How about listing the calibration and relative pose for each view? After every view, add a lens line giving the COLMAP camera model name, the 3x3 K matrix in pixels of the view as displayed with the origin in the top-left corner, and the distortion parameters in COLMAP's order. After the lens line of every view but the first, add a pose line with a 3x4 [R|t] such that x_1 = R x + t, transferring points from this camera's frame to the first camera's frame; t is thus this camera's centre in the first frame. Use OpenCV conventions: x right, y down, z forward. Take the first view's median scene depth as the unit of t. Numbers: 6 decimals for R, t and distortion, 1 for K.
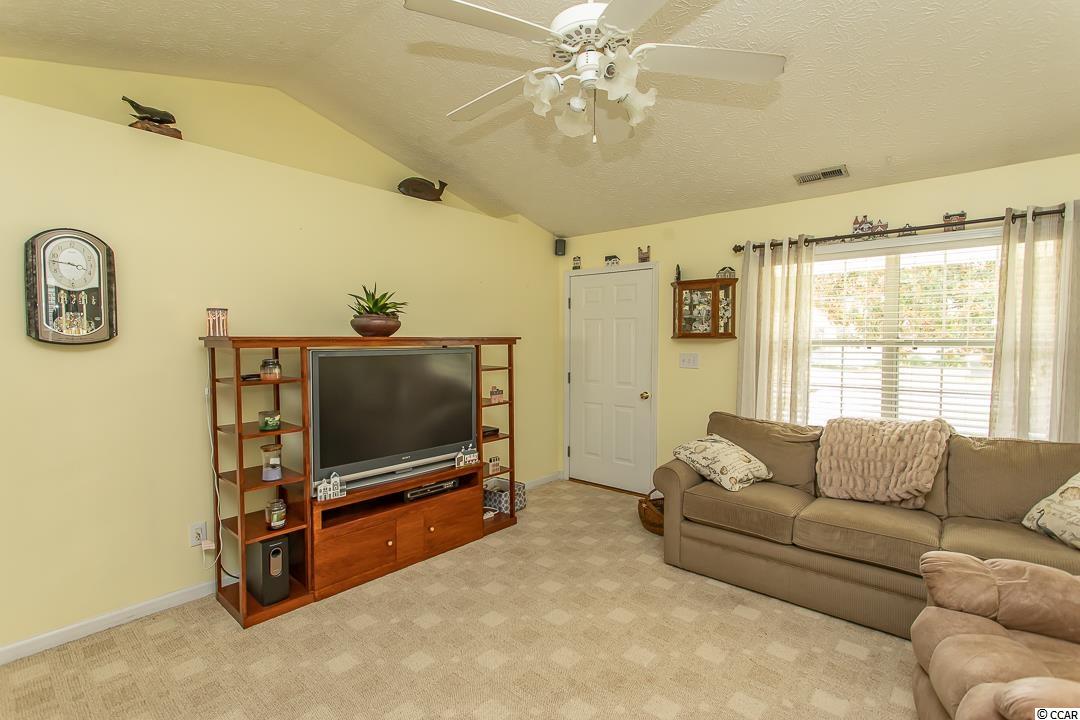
lens RADIAL K [[512.9, 0, 528.7], [0, 512.9, 358.0], [0, 0, 1]] dist [0.002642, 0.002126]
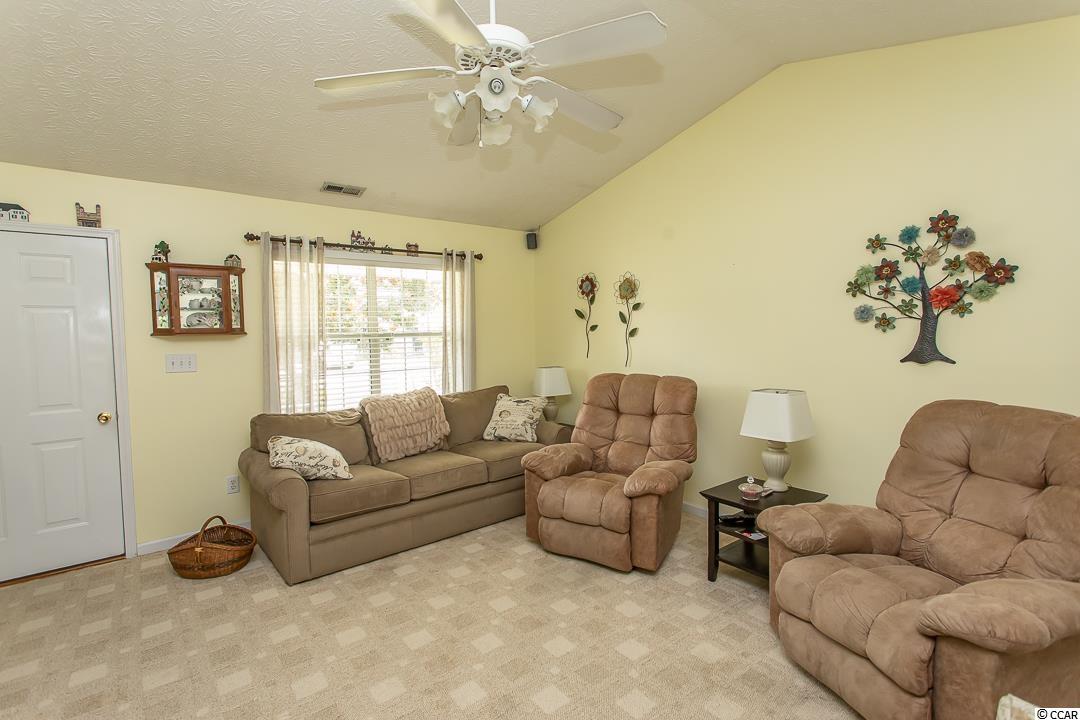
lens RADIAL K [[512.9, 0, 550.5], [0, 512.9, 357.5], [0, 0, 1]] dist [0.002642, 0.002126]
pose [[0.152838, -0.057825, 0.986558, -0.517538], [0.055942, 0.997192, 0.049782, -0.014417], [-0.986667, 0.047581, 0.155643, 0.393536]]
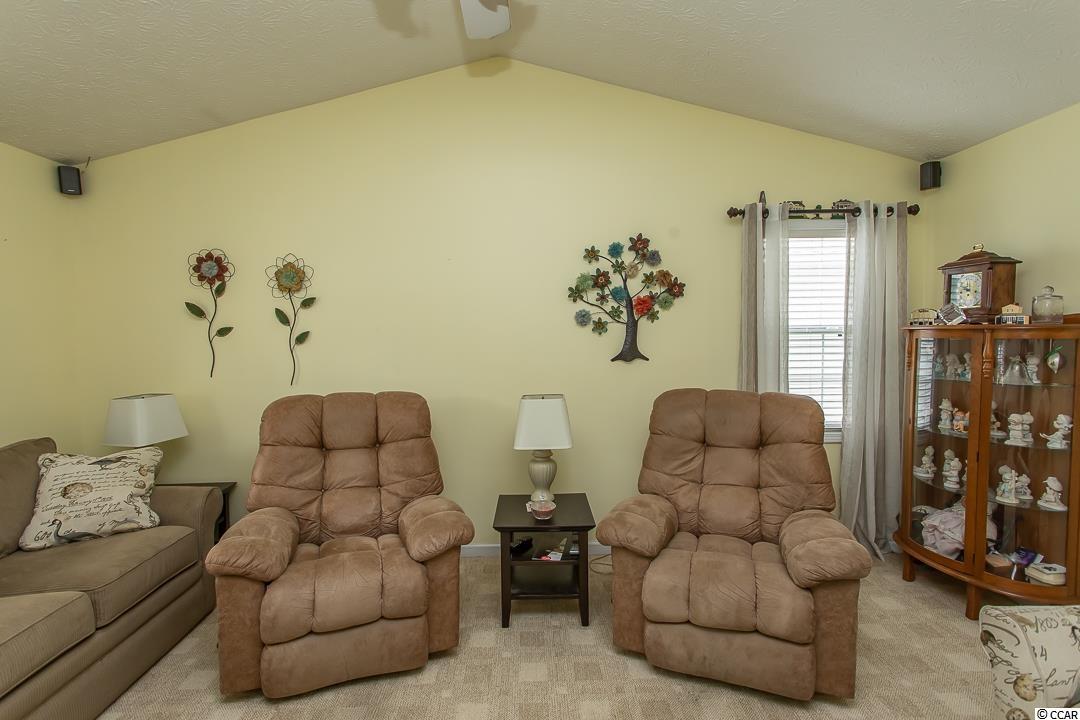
lens RADIAL K [[512.9, 0, 539.0], [0, 512.9, 361.3], [0, 0, 1]] dist [0.002642, 0.002126]
pose [[-0.683619, -0.028142, 0.729296, -0.182861], [0.043239, 0.995940, 0.078962, -0.014216], [-0.728557, 0.085513, -0.679627, 0.726585]]
